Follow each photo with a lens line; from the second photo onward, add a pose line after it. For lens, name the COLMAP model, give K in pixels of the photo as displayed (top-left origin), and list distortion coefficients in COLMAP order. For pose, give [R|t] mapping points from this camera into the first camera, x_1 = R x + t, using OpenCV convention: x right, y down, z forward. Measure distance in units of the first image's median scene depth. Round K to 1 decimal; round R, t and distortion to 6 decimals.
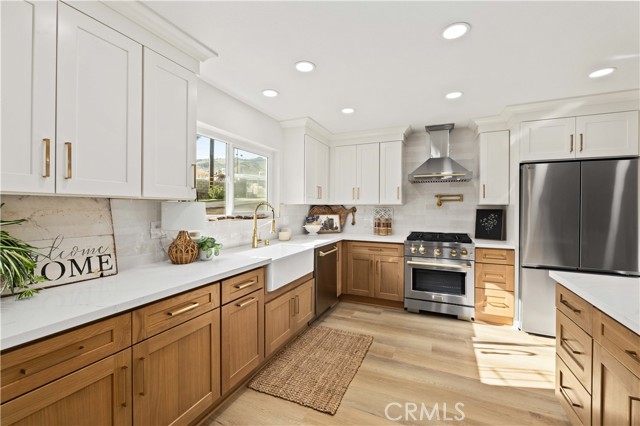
lens RADIAL K [[267.1, 0, 318.9], [0, 267.1, 208.7], [0, 0, 1]] dist [-0.000105, -0.000152]
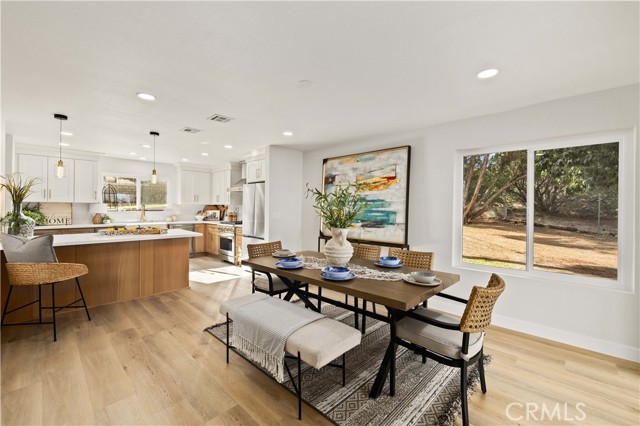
lens RADIAL K [[273.7, 0, 319.9], [0, 273.7, 209.7], [0, 0, 1]] dist [0.001272, 0.000349]
pose [[0.939854, 0.006699, -0.341510, 2.015299], [-0.005651, 0.999976, 0.004061, 0.010670], [0.341529, -0.001887, 0.939869, -0.717188]]
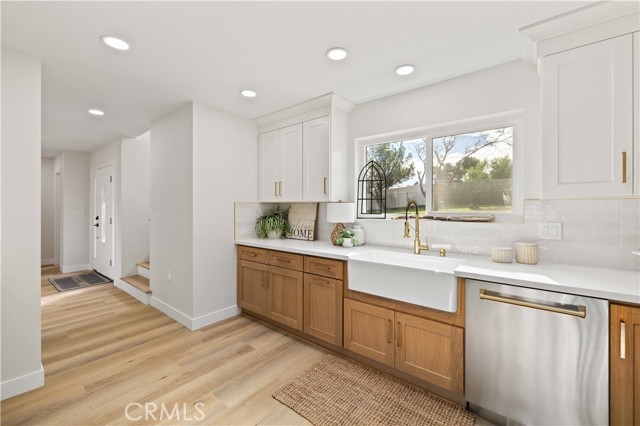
lens RADIAL K [[267.1, 0, 318.9], [0, 267.1, 207.3], [0, 0, 1]] dist [-0.000105, -0.000152]
pose [[-0.253107, -0.000266, -0.967438, 0.650924], [-0.002311, 0.999997, 0.000330, -0.001085], [0.967436, 0.002319, -0.253107, 0.891734]]
